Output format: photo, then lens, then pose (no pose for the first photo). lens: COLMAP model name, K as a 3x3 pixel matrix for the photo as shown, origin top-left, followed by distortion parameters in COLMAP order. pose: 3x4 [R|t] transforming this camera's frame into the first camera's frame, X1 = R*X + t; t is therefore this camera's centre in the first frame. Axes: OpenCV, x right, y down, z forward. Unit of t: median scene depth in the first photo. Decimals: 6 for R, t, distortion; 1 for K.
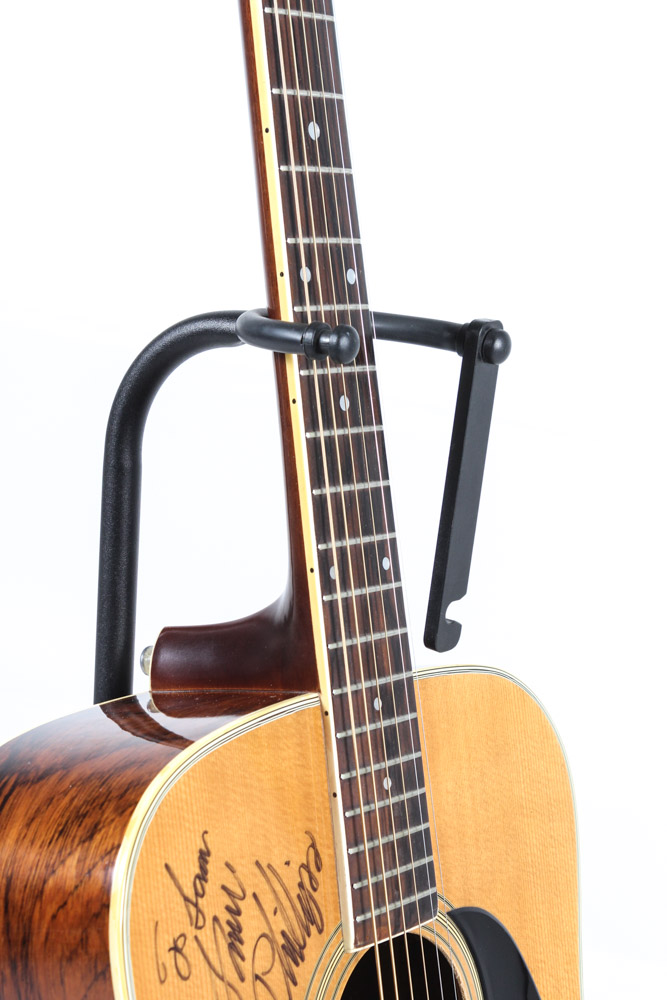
lens RADIAL K [[2498.4, 0, 333.5], [0, 2498.4, 500.0], [0, 0, 1]] dist [-0.001197, 0.156376]
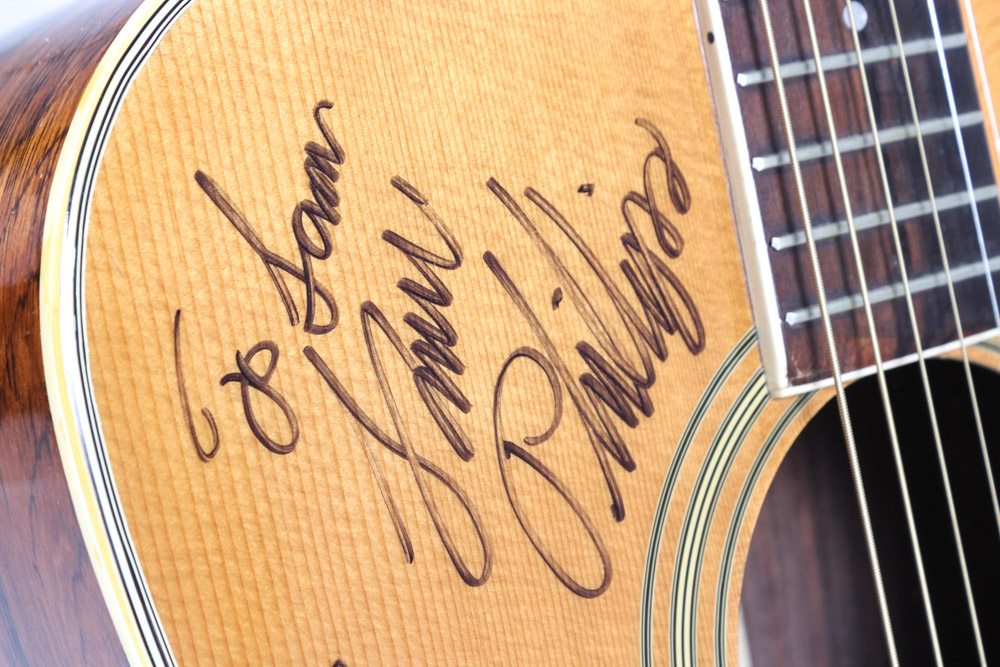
lens RADIAL K [[2498.4, 0, 500.0], [0, 2498.4, 333.5], [0, 0, 1]] dist [-0.001197, 0.156376]
pose [[0.946827, -0.079394, -0.311794, 0.101986], [0.100399, 0.993594, 0.051878, 0.150261], [0.305678, -0.080424, 0.948732, 0.603109]]
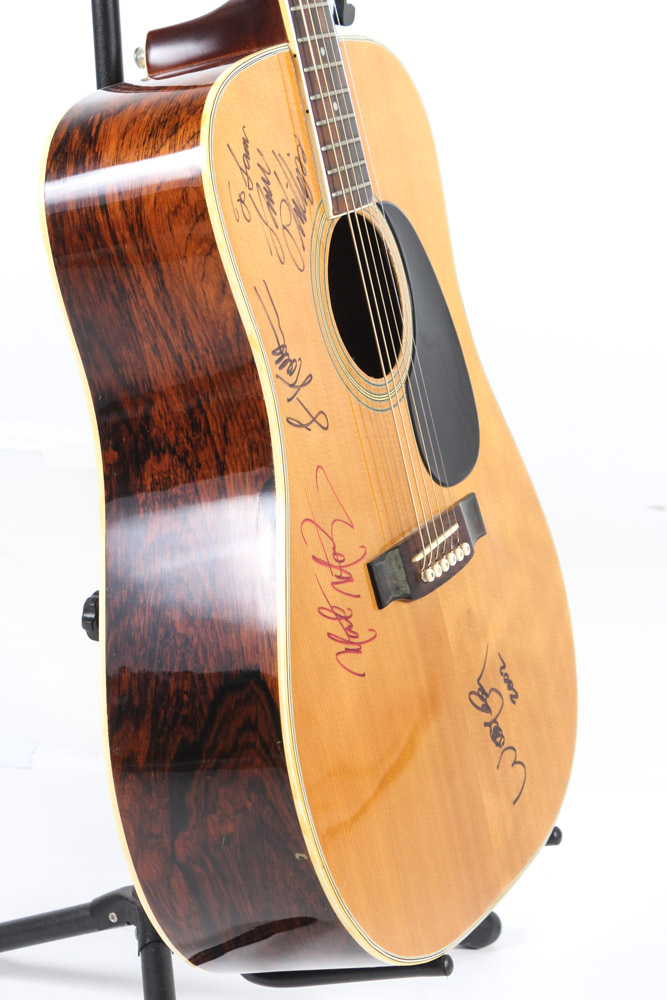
lens RADIAL K [[2498.4, 0, 333.5], [0, 2498.4, 500.0], [0, 0, 1]] dist [-0.001197, 0.156376]
pose [[0.973247, -0.140434, 0.181846, -0.296110], [0.121147, 0.986159, 0.113200, 0.187565], [-0.195226, -0.088142, 0.976790, -0.469792]]
